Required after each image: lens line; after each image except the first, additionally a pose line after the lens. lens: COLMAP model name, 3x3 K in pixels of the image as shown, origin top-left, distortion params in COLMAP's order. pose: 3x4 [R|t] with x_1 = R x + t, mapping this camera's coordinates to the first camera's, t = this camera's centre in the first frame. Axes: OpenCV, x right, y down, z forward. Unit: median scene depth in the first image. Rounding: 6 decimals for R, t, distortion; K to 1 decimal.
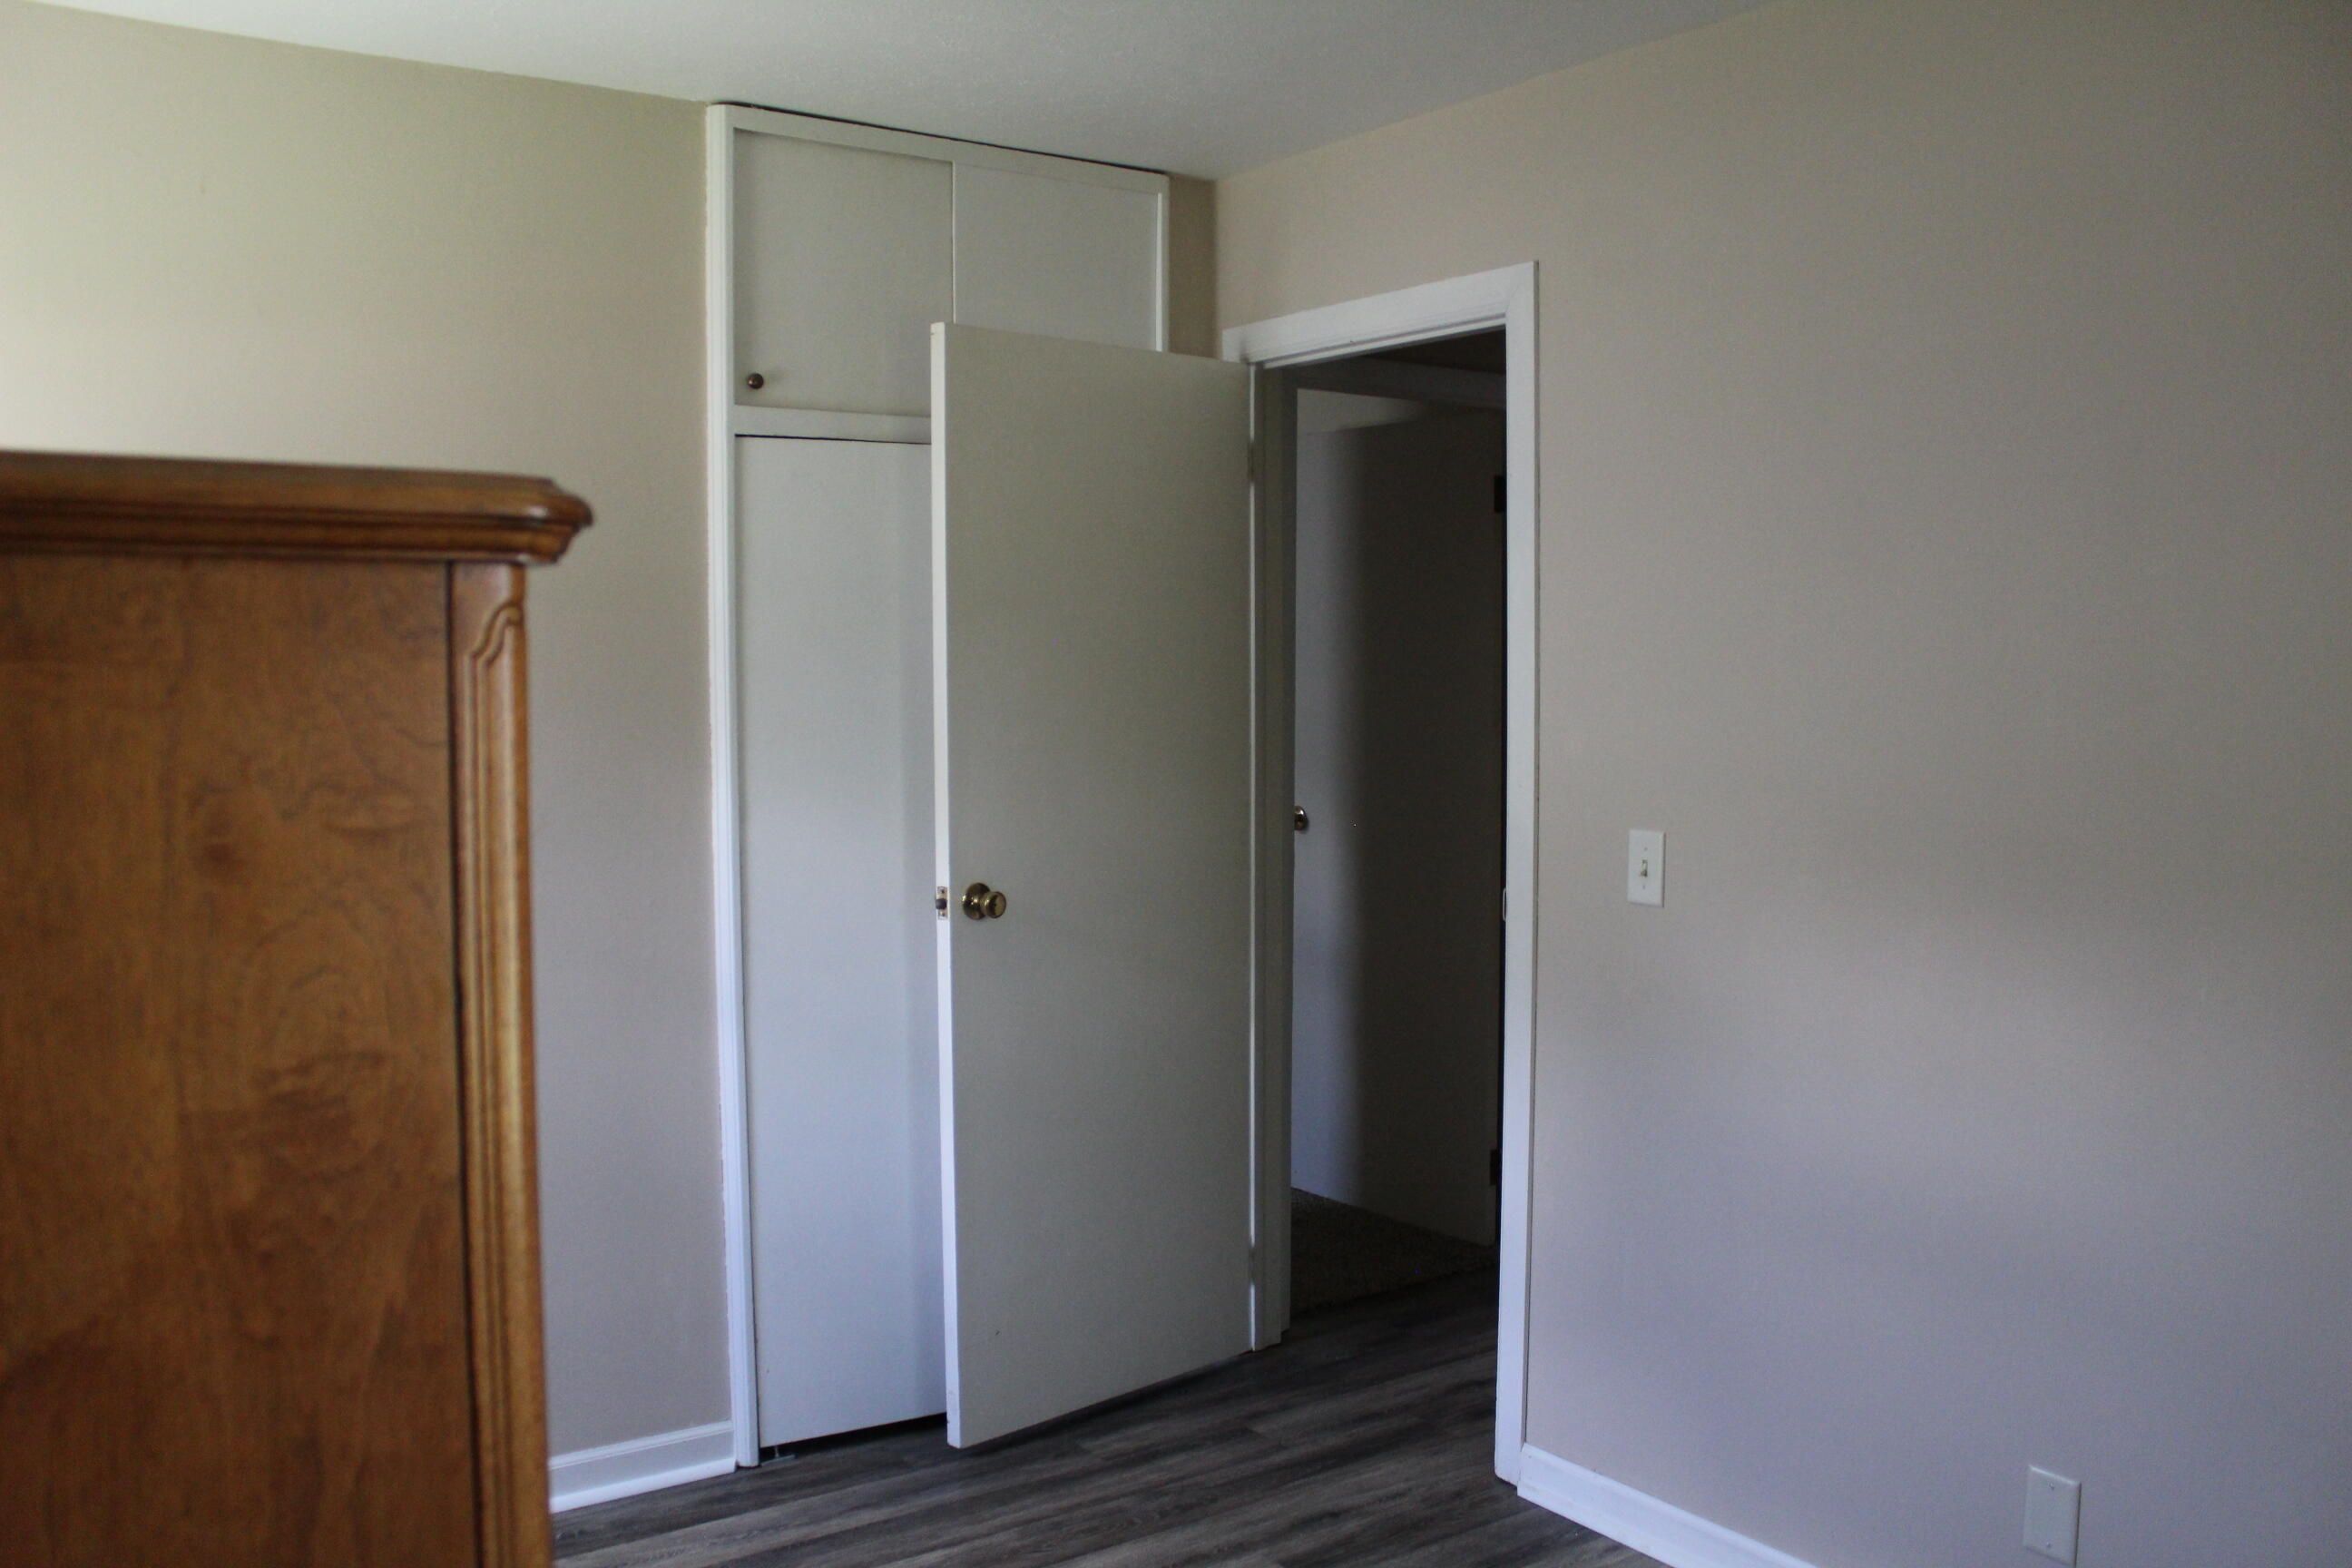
lens RADIAL K [[1981.9, 0, 1166.7], [0, 1981.9, 777.7], [0, 0, 1]] dist [-0.168646, 0.146461]
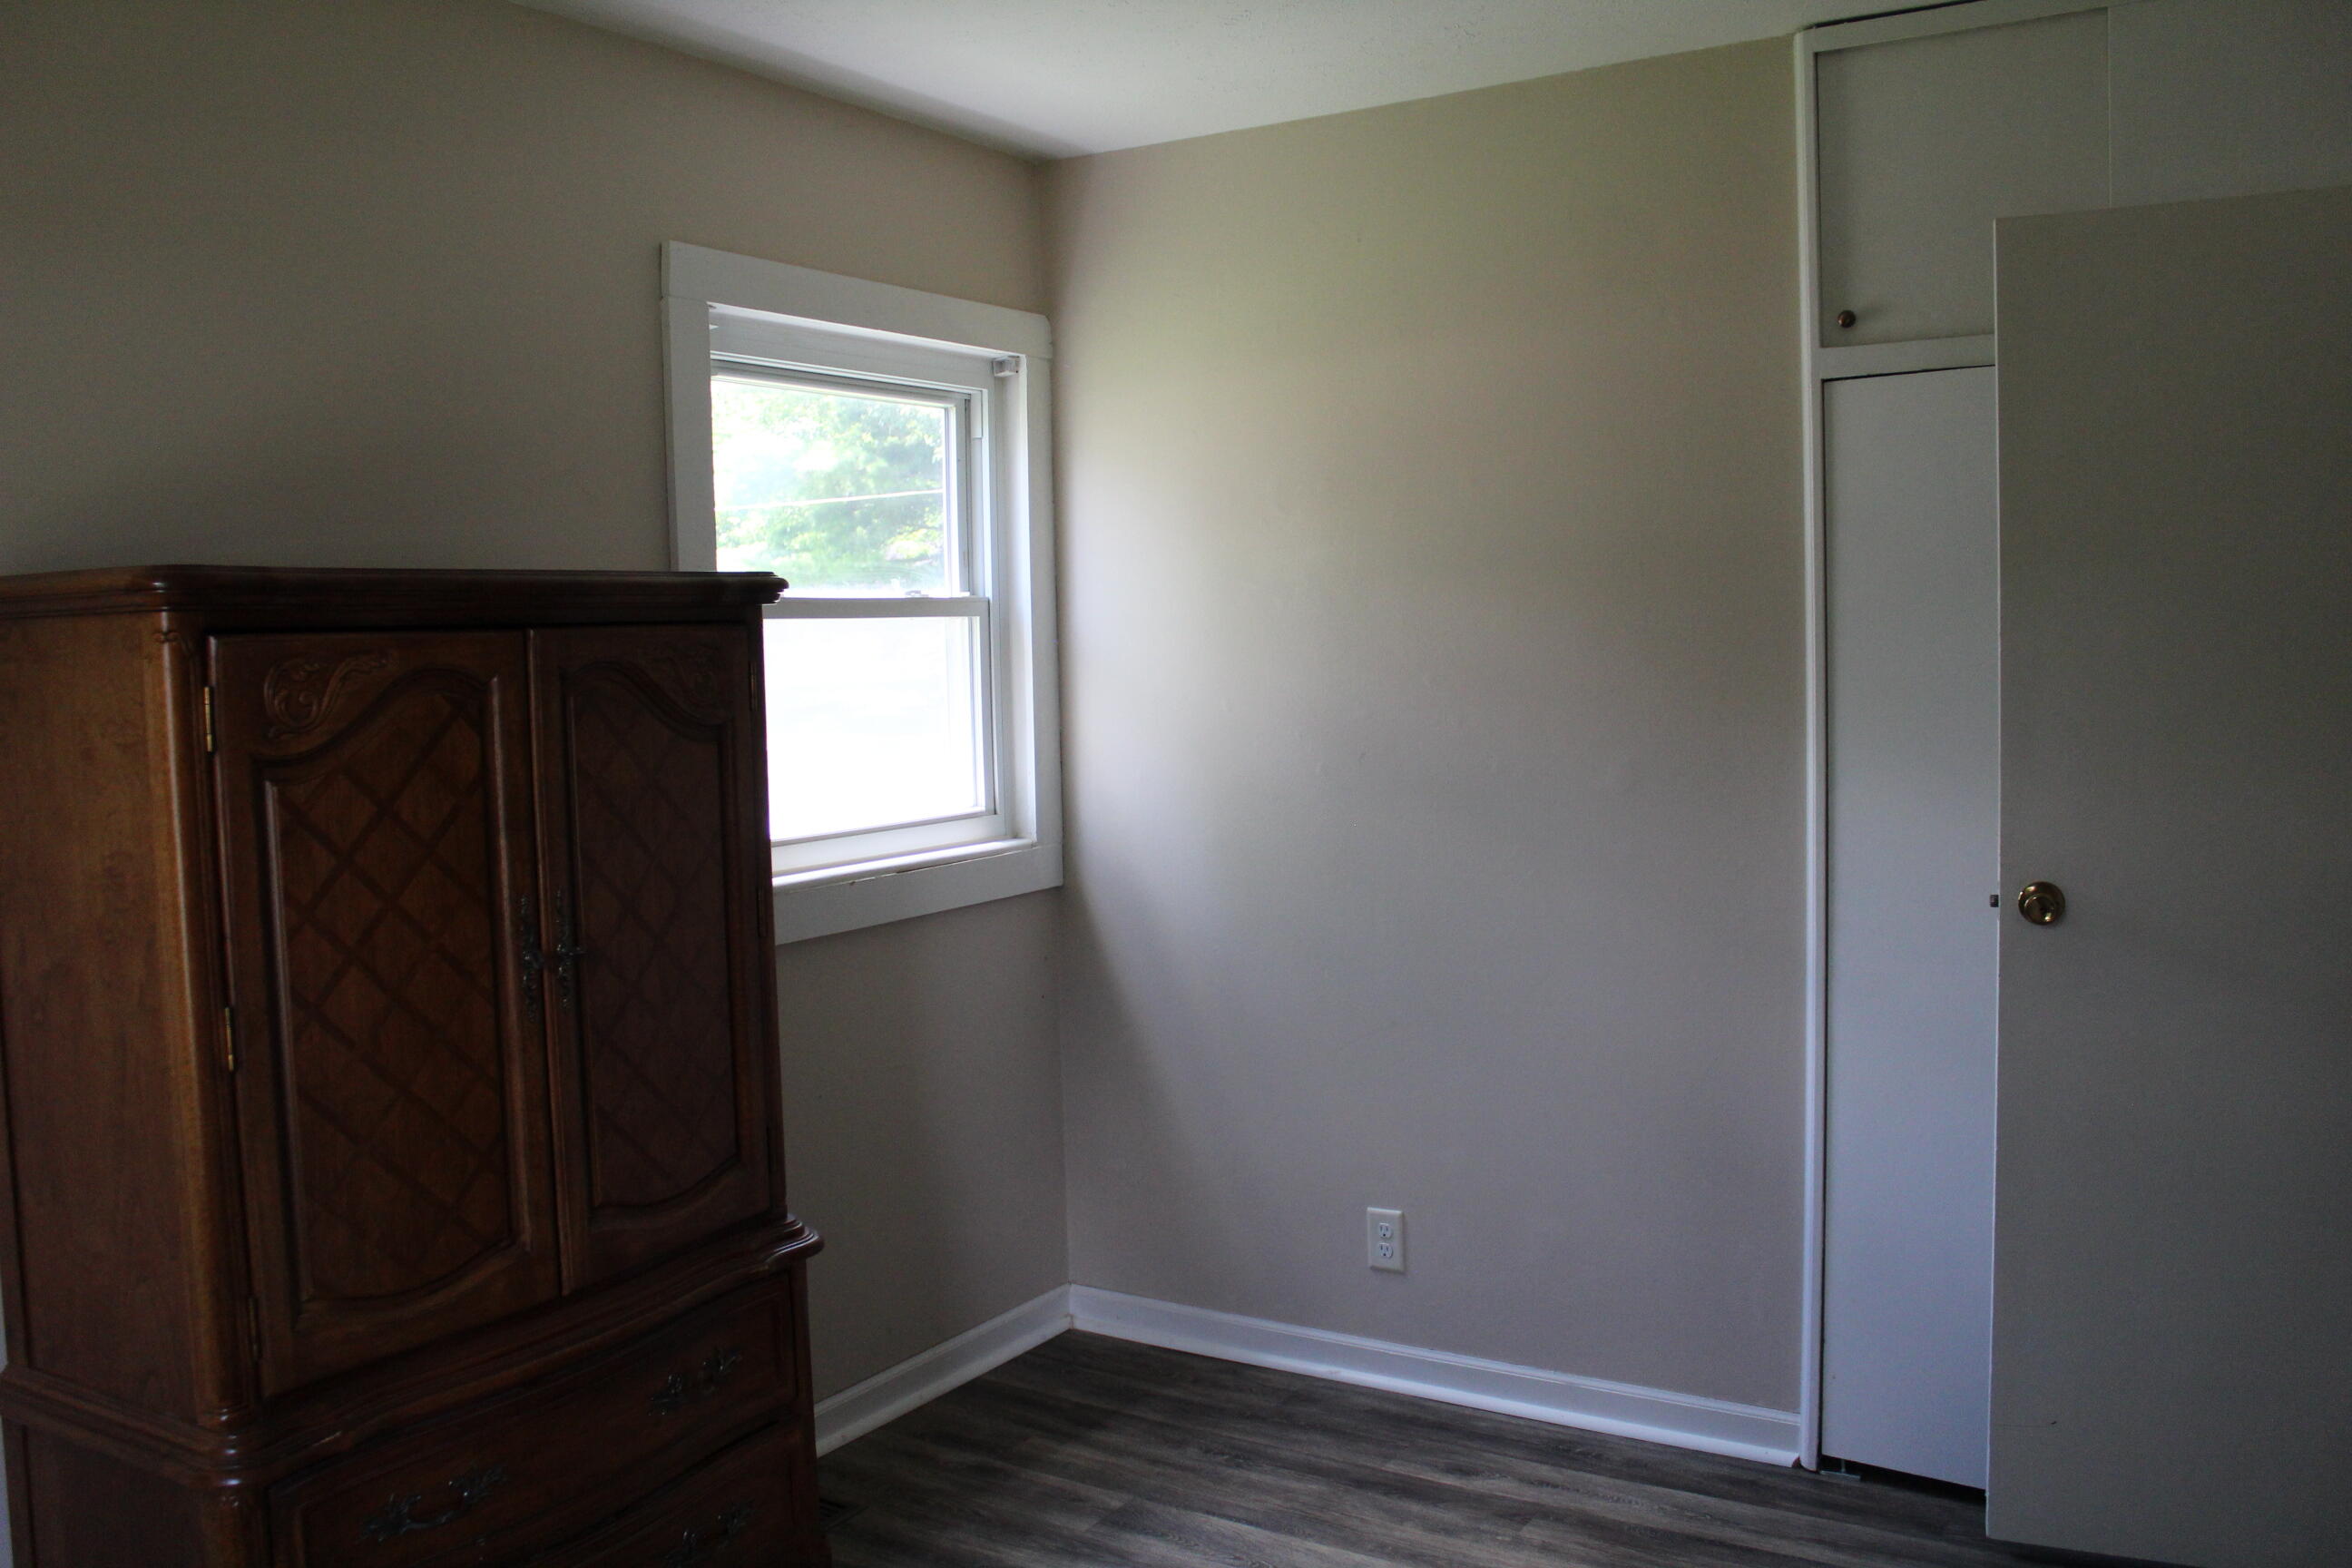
lens RADIAL K [[1979.4, 0, 1167.4], [0, 1979.4, 789.1], [0, 0, 1]] dist [-0.156585, 0.138546]
pose [[0.377927, 0.060015, -0.923888, 0.530883], [-0.029943, 0.998167, 0.052591, -0.018435], [0.925351, 0.007789, 0.379031, 0.354807]]
